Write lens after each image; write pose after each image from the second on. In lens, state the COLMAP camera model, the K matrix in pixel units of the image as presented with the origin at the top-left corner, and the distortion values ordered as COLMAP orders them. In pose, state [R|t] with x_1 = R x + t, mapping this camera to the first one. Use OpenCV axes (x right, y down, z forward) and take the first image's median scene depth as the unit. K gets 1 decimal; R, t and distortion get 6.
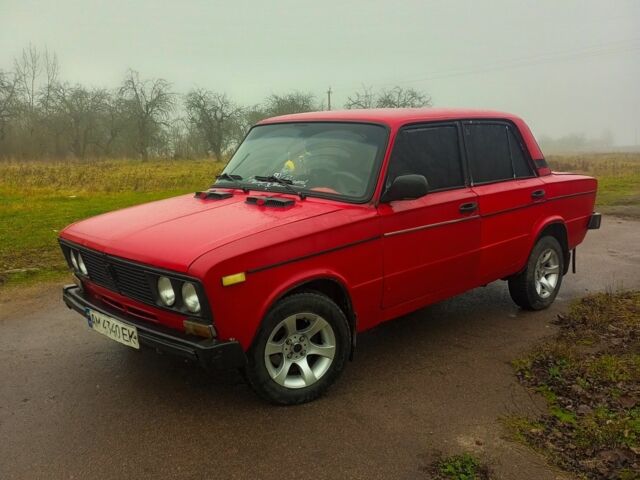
lens RADIAL K [[624.0, 0, 320.0], [0, 624.0, 240.0], [0, 0, 1]] dist [0.068655, -0.003087]
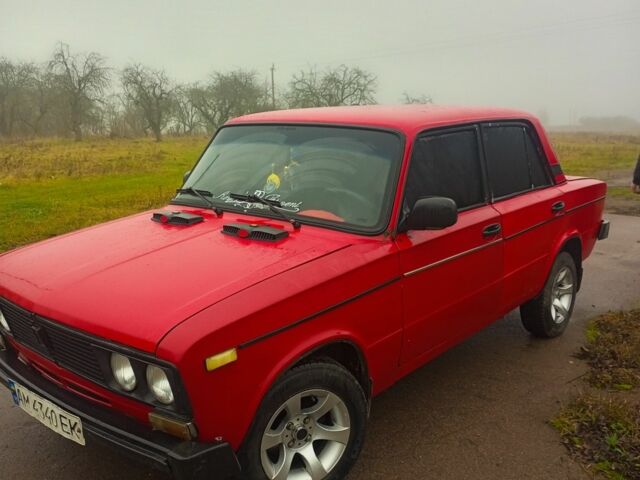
lens RADIAL K [[624.0, 0, 320.0], [0, 624.0, 240.0], [0, 0, 1]] dist [0.068655, -0.003087]
pose [[0.995787, -0.013257, 0.090731, -0.063161], [0.010064, 0.999317, 0.035563, -0.070480], [-0.091140, -0.034500, 0.995240, 0.198442]]
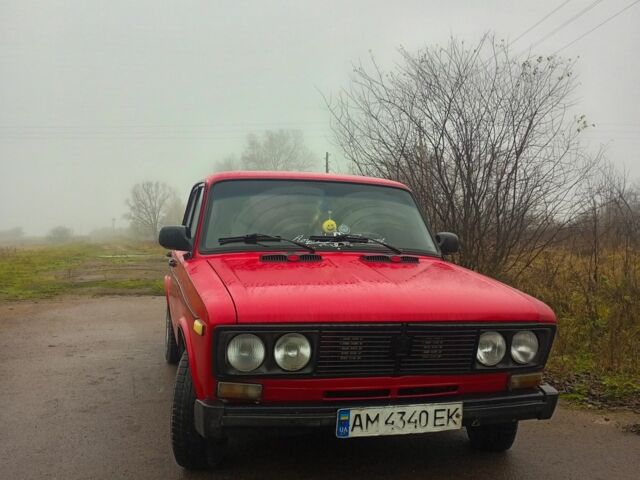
lens RADIAL K [[624.0, 0, 320.0], [0, 624.0, 240.0], [0, 0, 1]] dist [0.068655, -0.003087]
pose [[0.459434, 0.013684, 0.888107, -0.888853], [0.119747, 0.989798, -0.077198, -0.026570], [-0.880103, 0.141816, 0.453108, 0.592714]]
